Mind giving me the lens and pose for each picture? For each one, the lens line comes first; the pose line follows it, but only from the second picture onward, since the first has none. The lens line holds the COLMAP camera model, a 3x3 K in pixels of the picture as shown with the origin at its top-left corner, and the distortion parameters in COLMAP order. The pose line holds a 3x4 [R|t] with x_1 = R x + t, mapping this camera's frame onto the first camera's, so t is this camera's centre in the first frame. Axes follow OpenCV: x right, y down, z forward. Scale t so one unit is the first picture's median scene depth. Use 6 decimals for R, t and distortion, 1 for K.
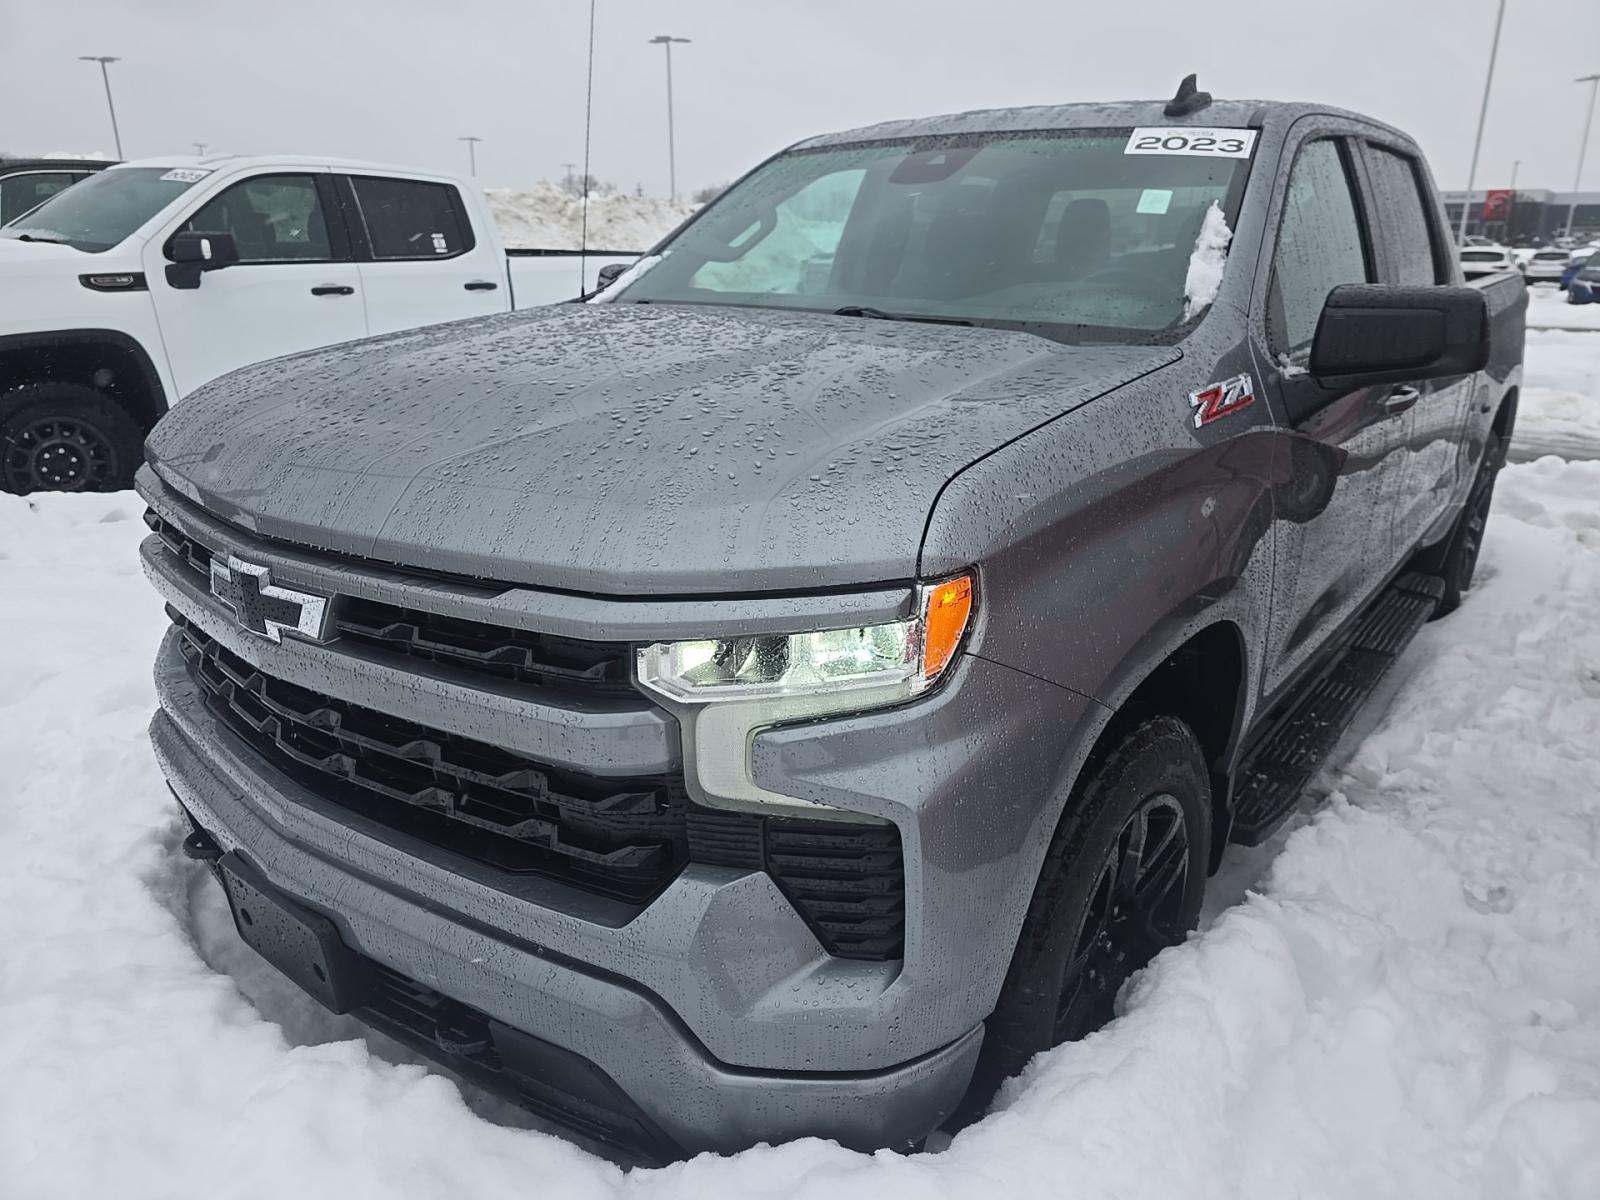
lens RADIAL K [[1103.6, 0, 806.2], [0, 1103.6, 585.1], [0, 0, 1]] dist [0.039450, -0.006692]
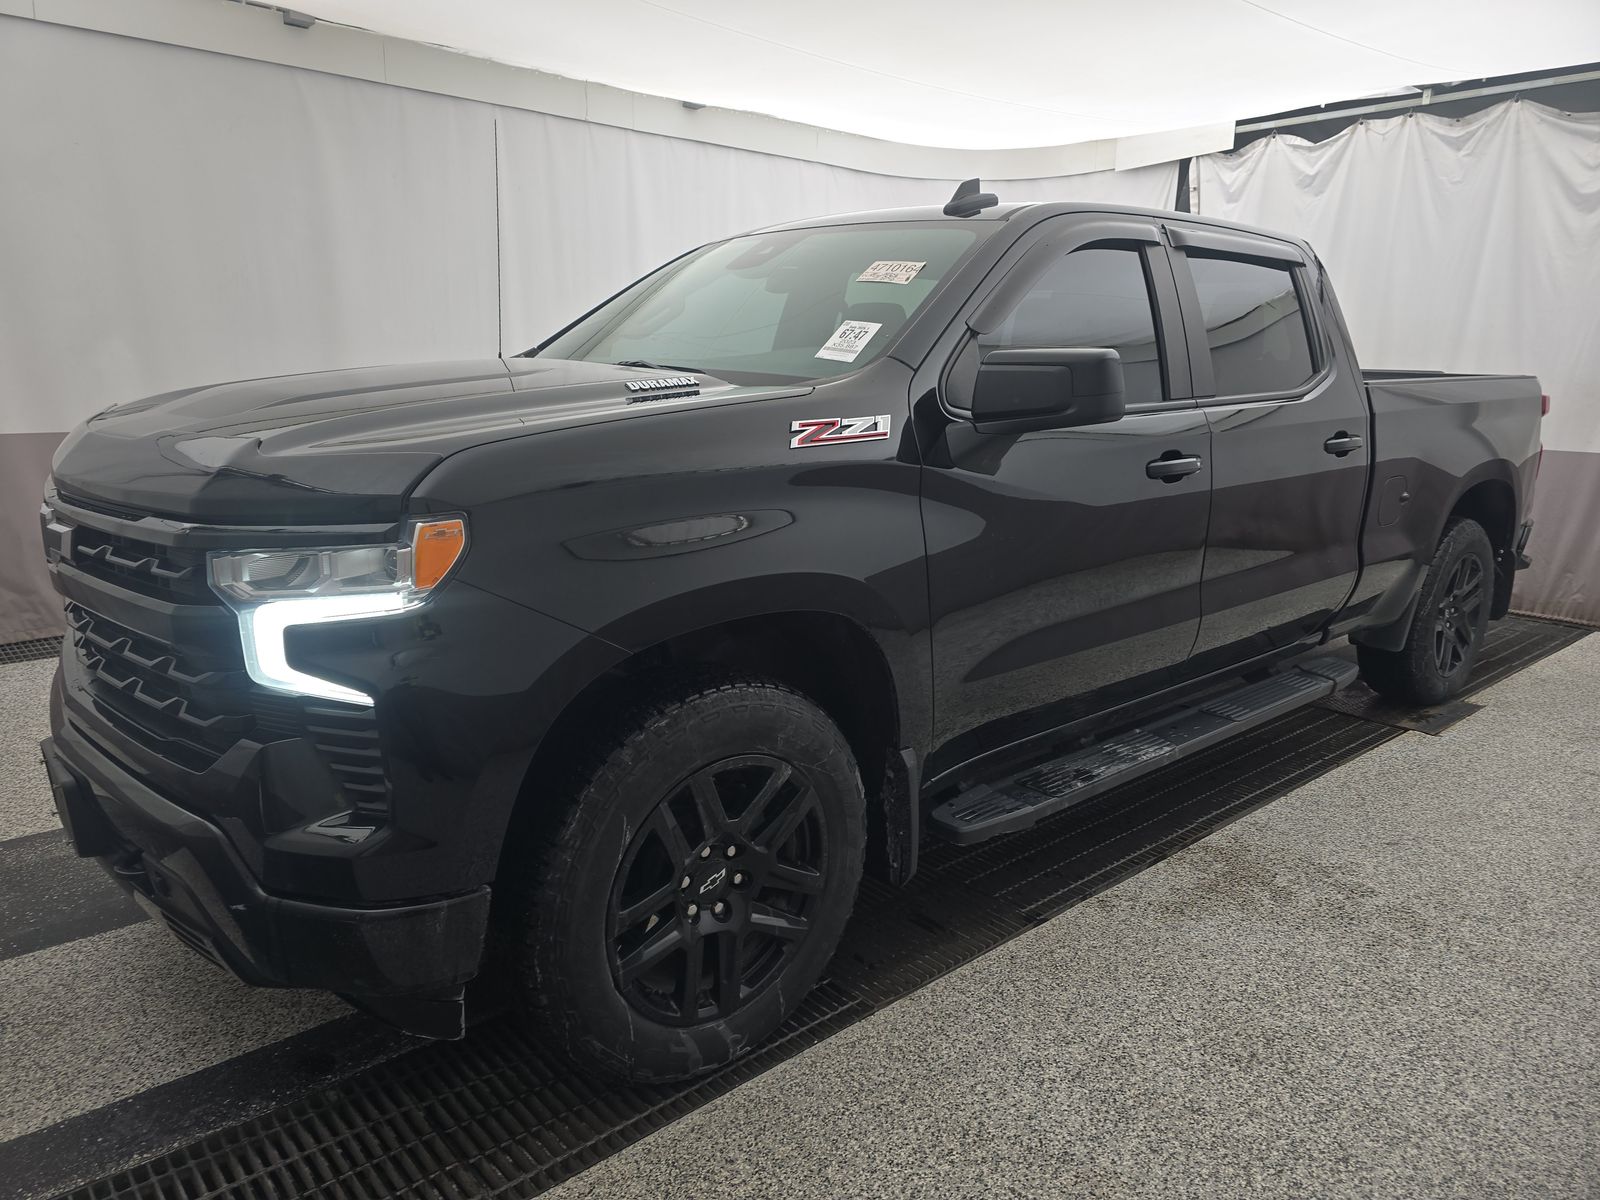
lens RADIAL K [[1101.4, 0, 803.9], [0, 1101.4, 604.2], [0, 0, 1]] dist [0.056544, -0.011563]
pose [[0.980181, 0.057385, -0.189608, 0.705108], [-0.073824, 0.993992, -0.080803, 0.145814], [0.183833, 0.093199, 0.978529, -0.191364]]
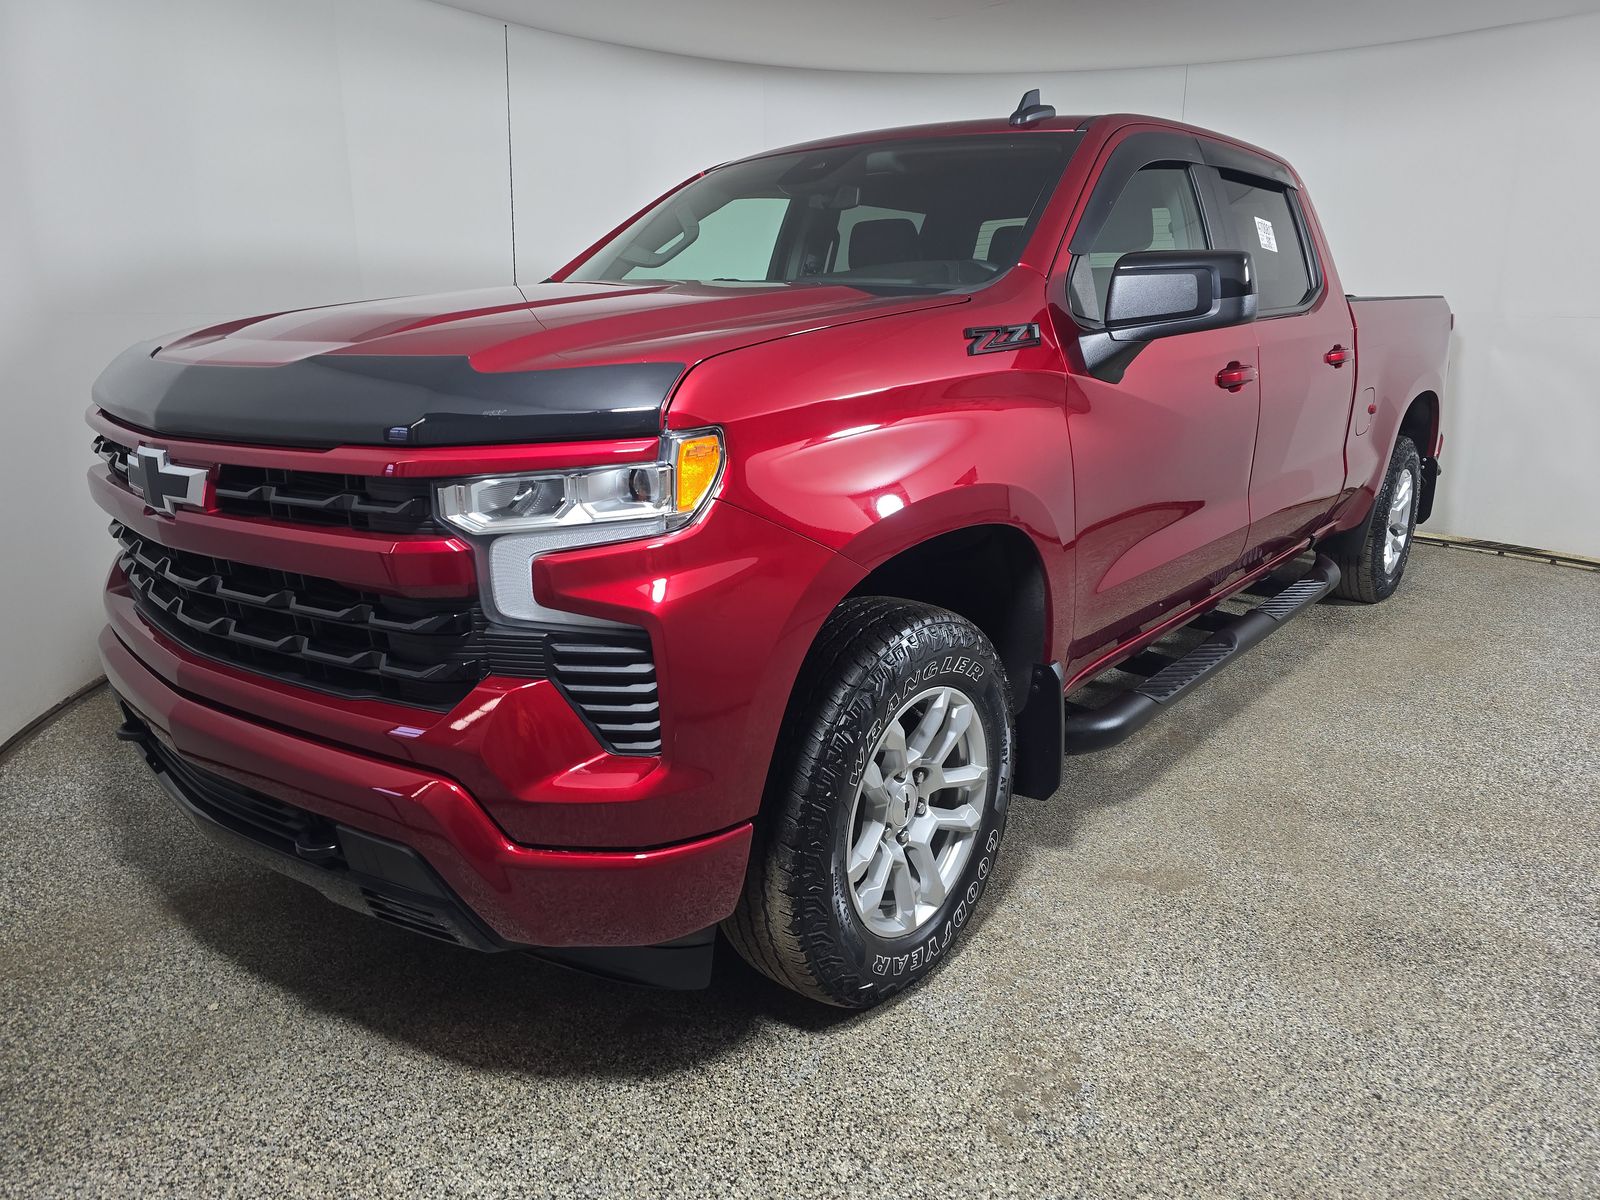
lens RADIAL K [[1101.4, 0, 816.3], [0, 1101.4, 598.8], [0, 0, 1]] dist [0.056544, -0.011563]
pose [[0.999767, 0.000741, -0.021580, 0.248620], [-0.001896, 0.998563, -0.053558, 0.208064], [0.021509, 0.053586, 0.998332, -0.190233]]
